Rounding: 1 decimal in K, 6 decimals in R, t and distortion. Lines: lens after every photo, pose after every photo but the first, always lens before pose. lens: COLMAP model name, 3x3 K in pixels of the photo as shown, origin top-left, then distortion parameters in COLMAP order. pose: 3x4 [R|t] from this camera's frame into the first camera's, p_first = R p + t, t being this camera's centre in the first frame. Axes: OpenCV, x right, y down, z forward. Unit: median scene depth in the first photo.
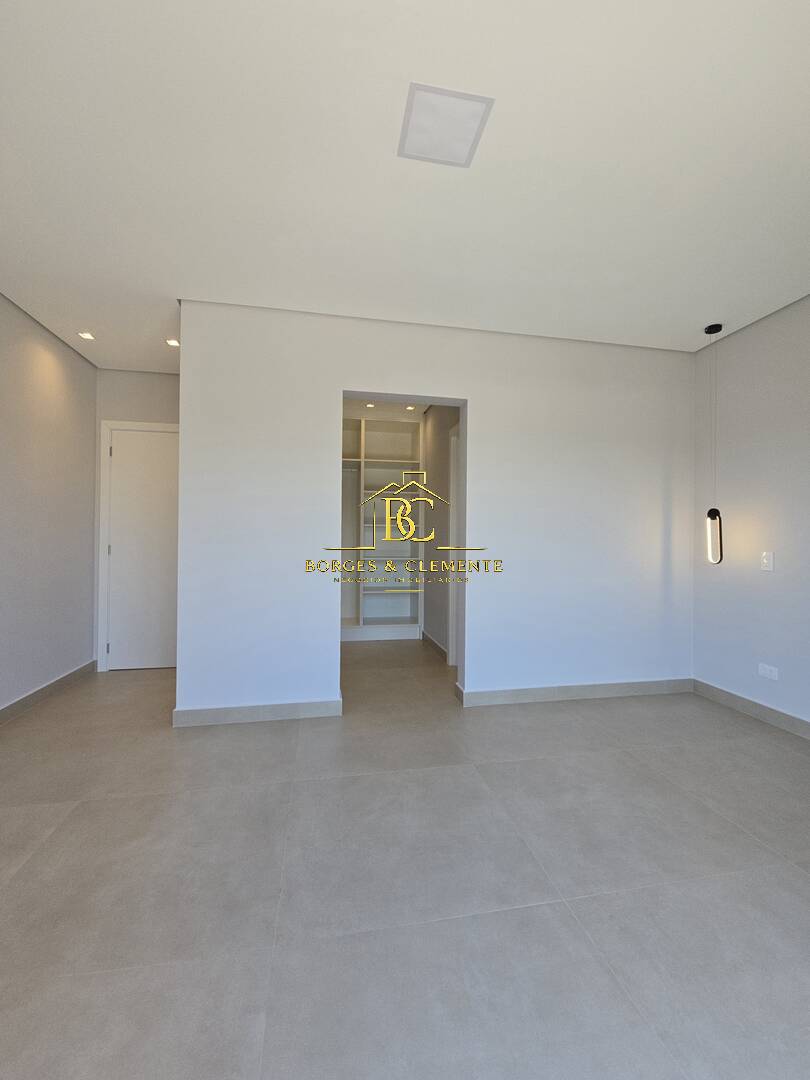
lens RADIAL K [[443.6, 0, 405.6], [0, 443.6, 540.0], [0, 0, 1]] dist [0.001416, -0.000032]
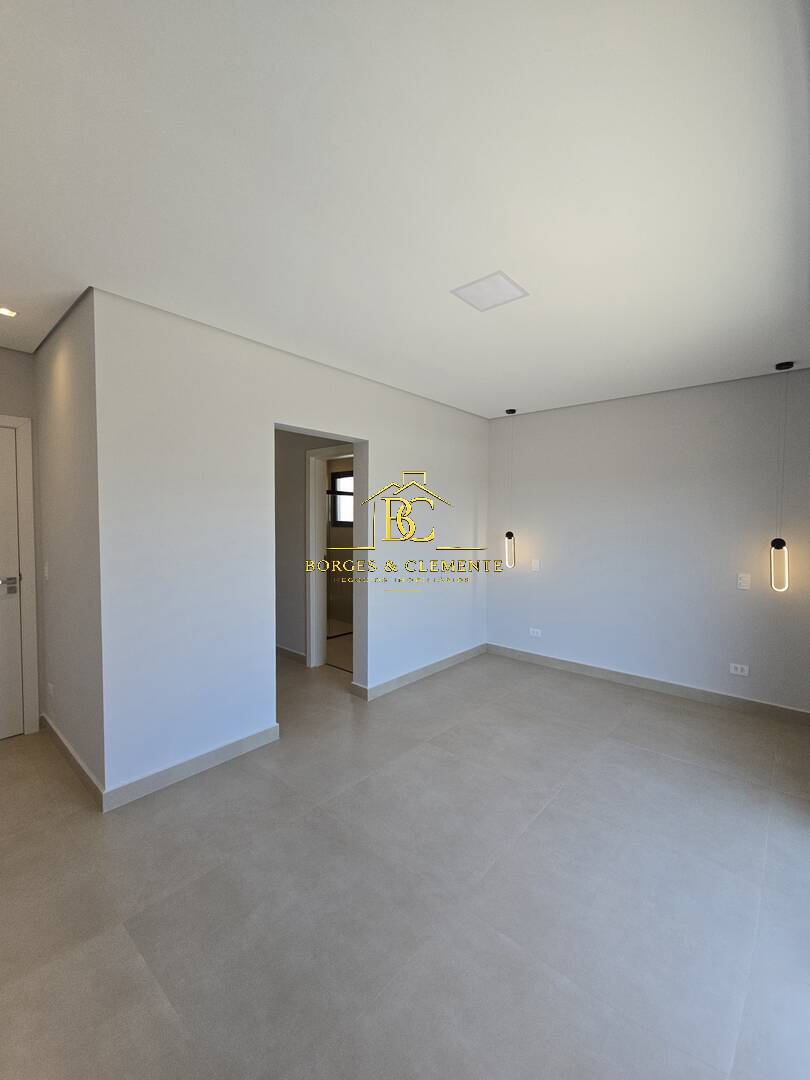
lens RADIAL K [[443.6, 0, 397.0], [0, 443.6, 538.1], [0, 0, 1]] dist [0.001416, -0.000032]
pose [[0.794997, -0.029257, 0.605907, -0.538450], [-0.001516, 0.998737, 0.050214, -0.125526], [-0.606611, -0.040839, 0.793949, 0.028297]]
